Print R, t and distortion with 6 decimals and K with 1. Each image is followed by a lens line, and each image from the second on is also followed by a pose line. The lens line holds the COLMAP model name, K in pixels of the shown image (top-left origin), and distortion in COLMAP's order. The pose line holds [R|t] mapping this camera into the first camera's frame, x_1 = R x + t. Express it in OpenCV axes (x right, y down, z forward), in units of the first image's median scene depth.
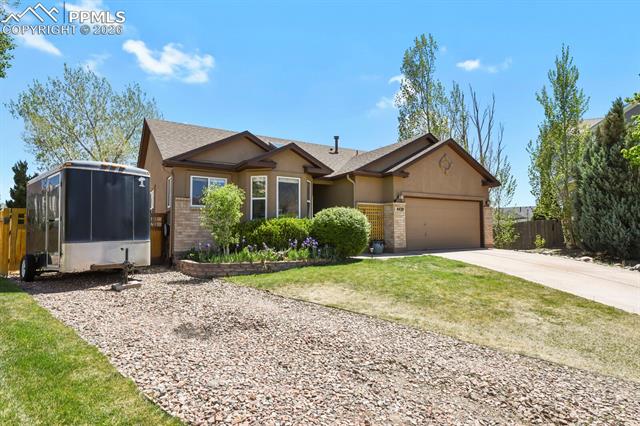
lens RADIAL K [[369.5, 0, 320.0], [0, 369.5, 213.0], [0, 0, 1]] dist [-0.000701, -0.000232]
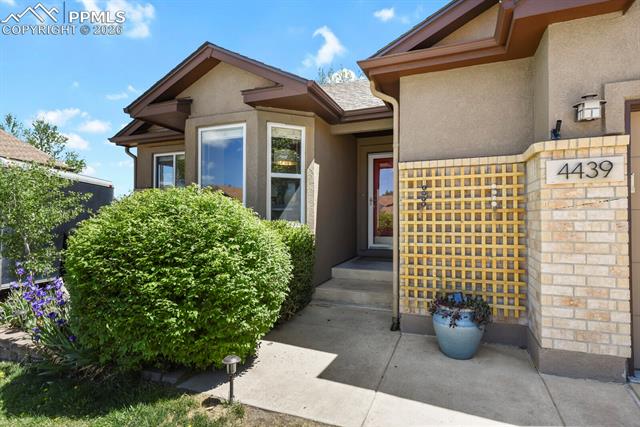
lens RADIAL K [[339.3, 0, 320.0], [0, 339.3, 213.5], [0, 0, 1]] dist [0.058097, -0.049587]
pose [[0.587165, -0.007036, -0.809437, 0.289441], [0.046201, 0.998623, 0.024833, 0.002897], [0.808148, -0.051978, 0.586681, 0.774017]]
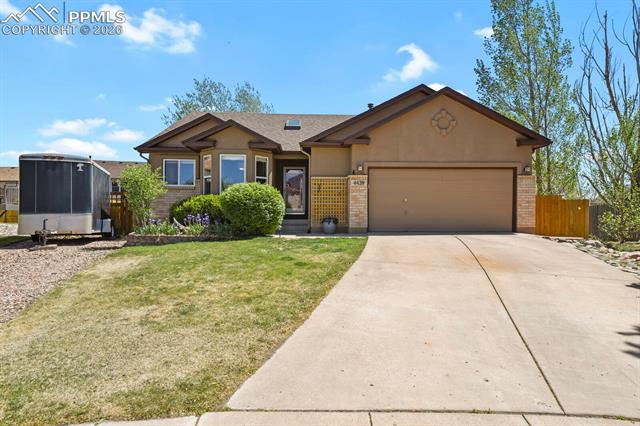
lens RADIAL K [[369.5, 0, 320.0], [0, 369.5, 213.0], [0, 0, 1]] dist [-0.000701, -0.000232]
pose [[0.862180, 0.007294, -0.506550, 0.577011], [0.018159, 0.998809, 0.045289, 0.019575], [0.506277, -0.048246, 0.861020, 0.222385]]
